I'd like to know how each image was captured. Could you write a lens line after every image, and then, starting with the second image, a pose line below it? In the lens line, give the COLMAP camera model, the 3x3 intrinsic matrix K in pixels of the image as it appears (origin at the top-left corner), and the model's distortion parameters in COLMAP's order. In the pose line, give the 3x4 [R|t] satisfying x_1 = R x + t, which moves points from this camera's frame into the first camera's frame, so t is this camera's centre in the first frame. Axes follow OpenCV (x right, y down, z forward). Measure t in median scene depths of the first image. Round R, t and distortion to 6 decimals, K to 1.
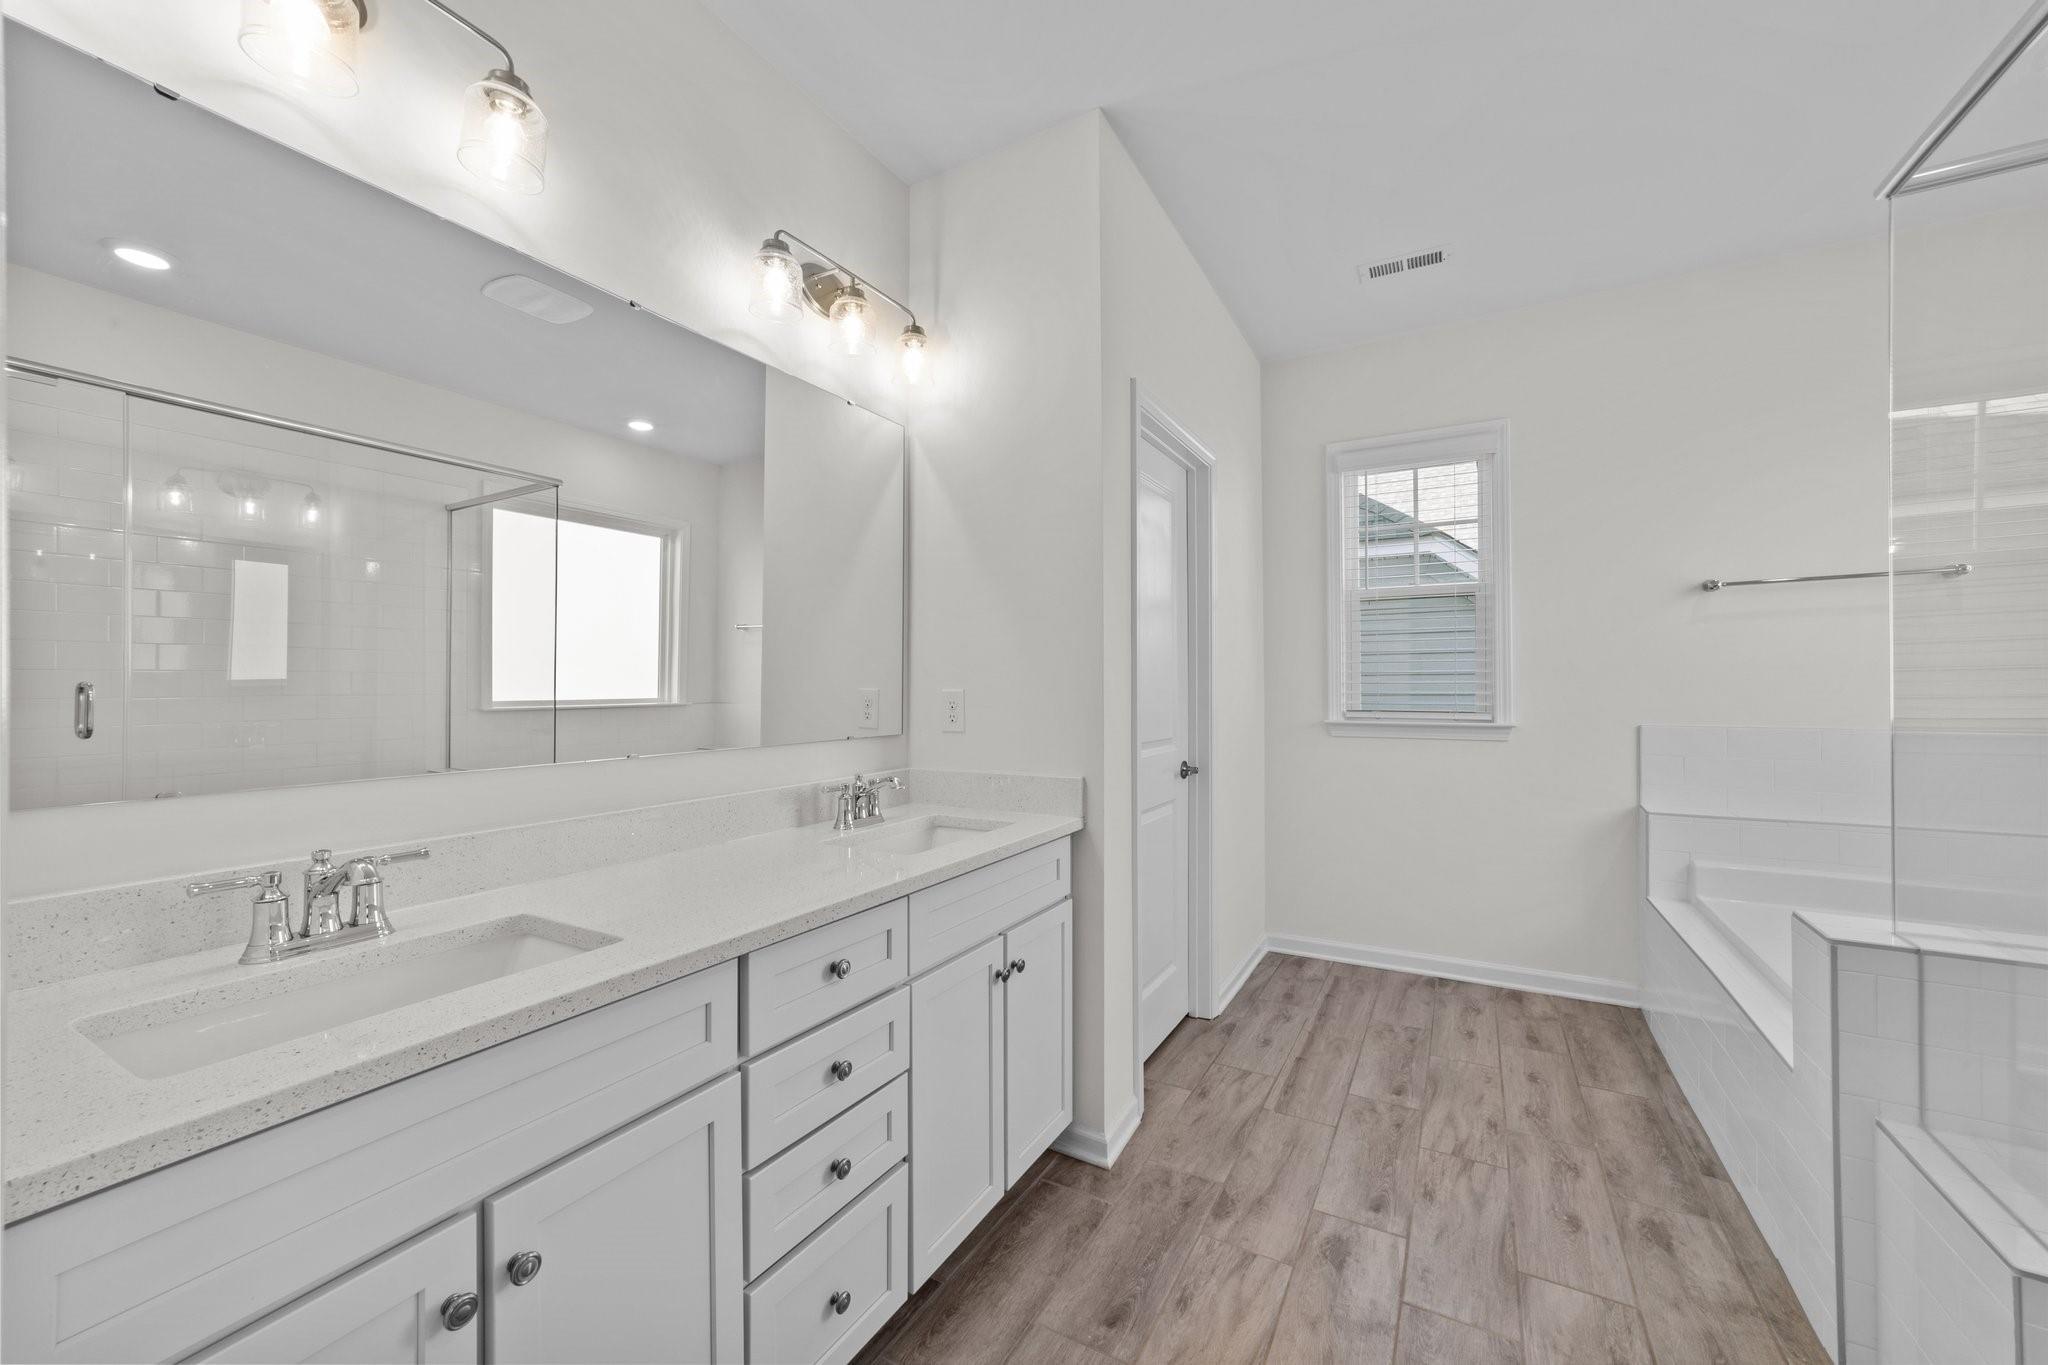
lens RADIAL K [[800.5, 0, 1017.1], [0, 800.5, 678.1], [0, 0, 1]] dist [-0.000424, 0.006867]
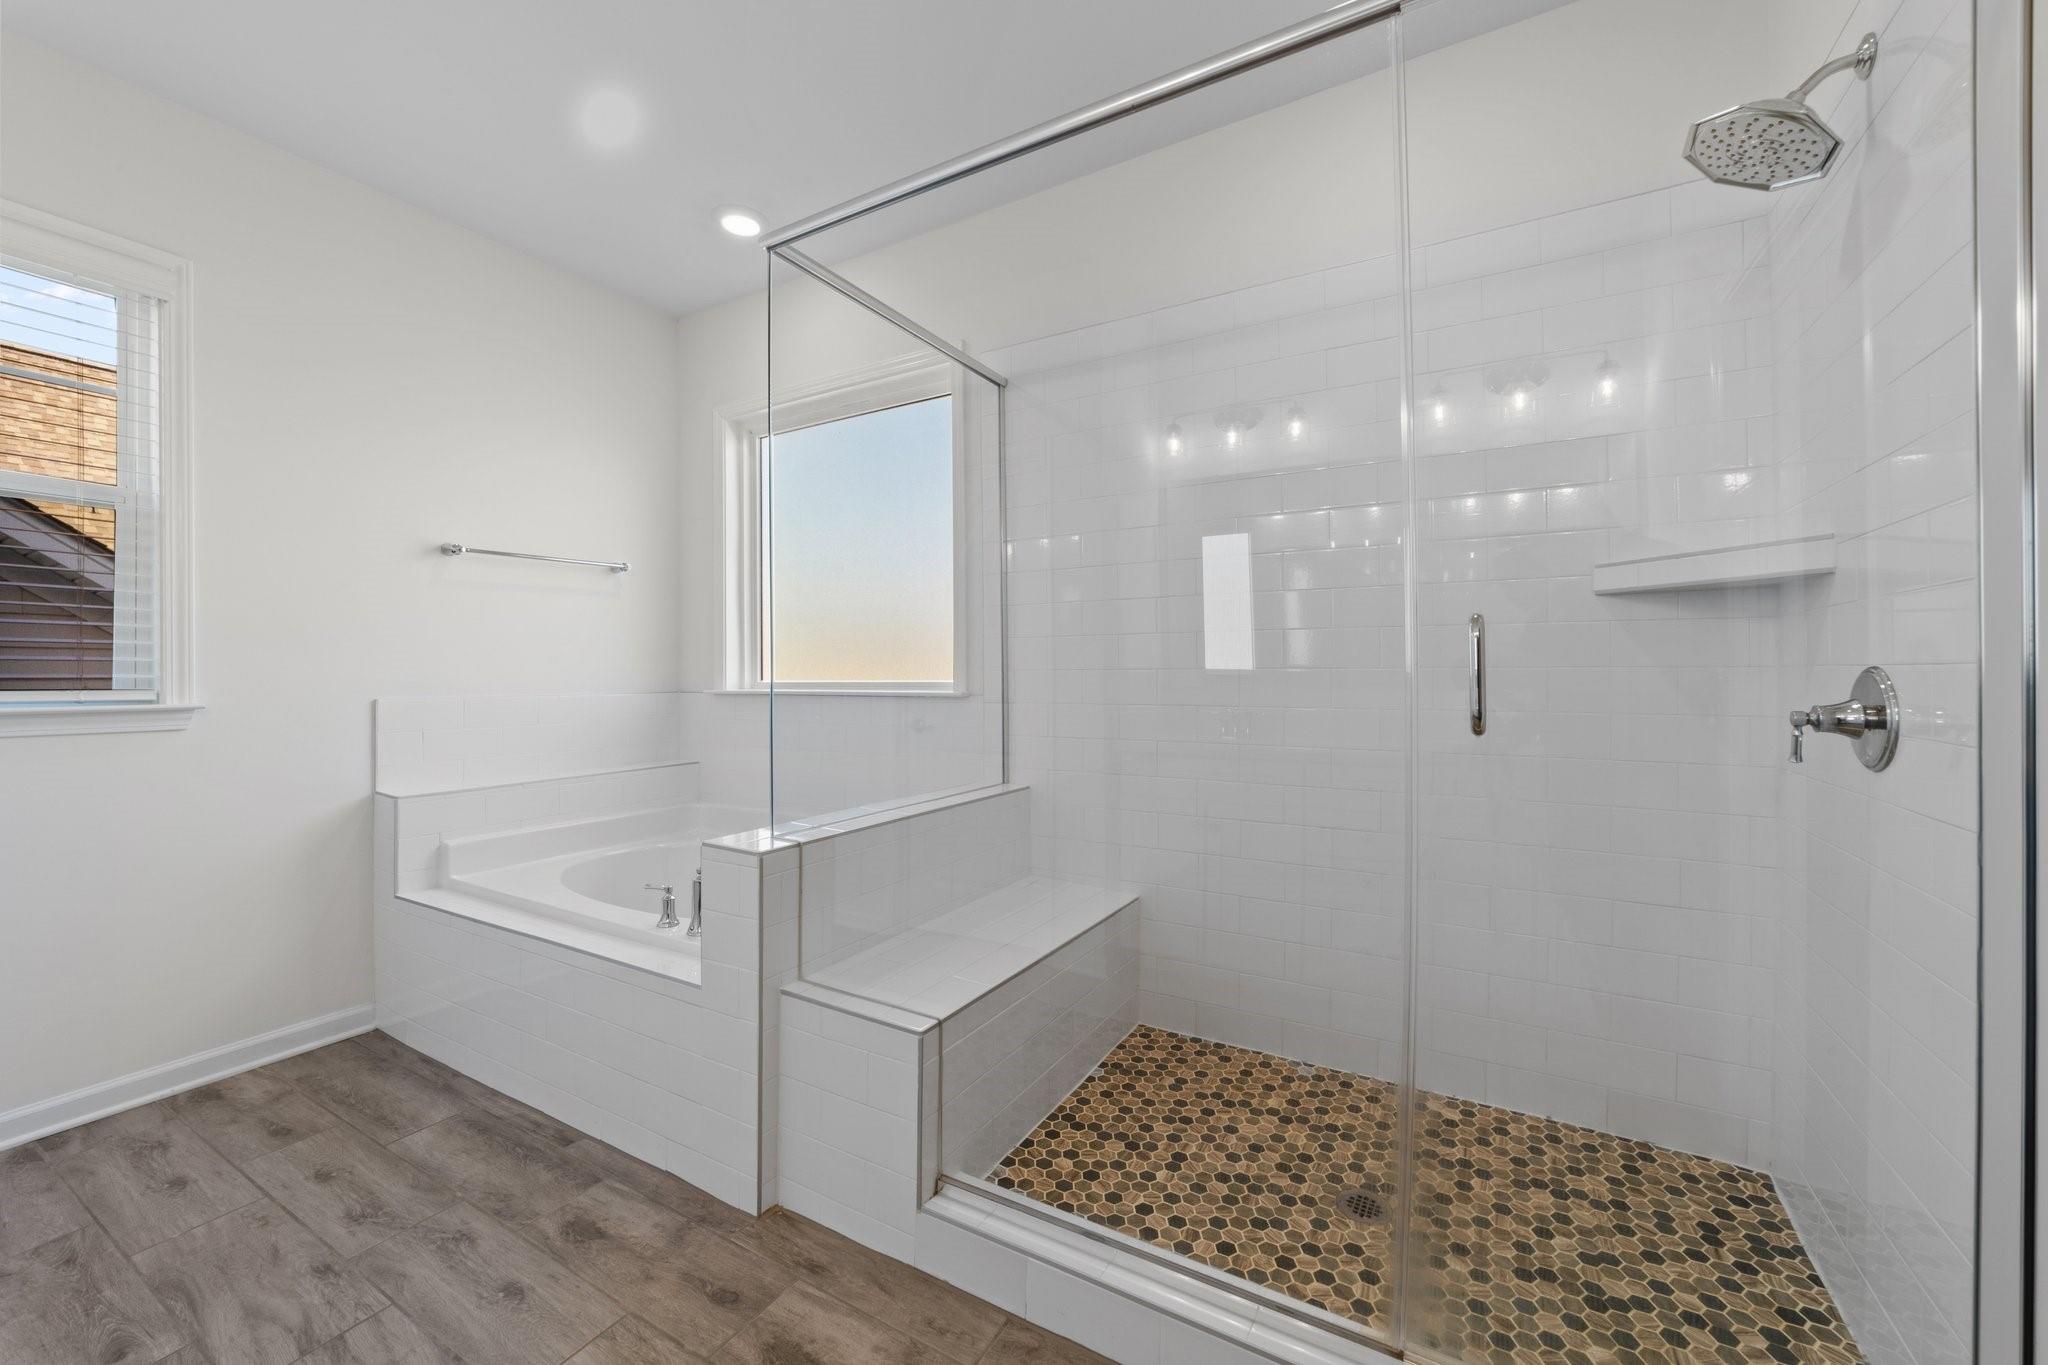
lens RADIAL K [[800.5, 0, 1017.1], [0, 800.5, 678.1], [0, 0, 1]] dist [-0.000424, 0.006867]
pose [[0.010968, 0.003418, 0.999934, -0.094169], [-0.006463, 0.999974, -0.003347, 0.043219], [-0.999919, -0.006426, 0.010989, 0.379046]]
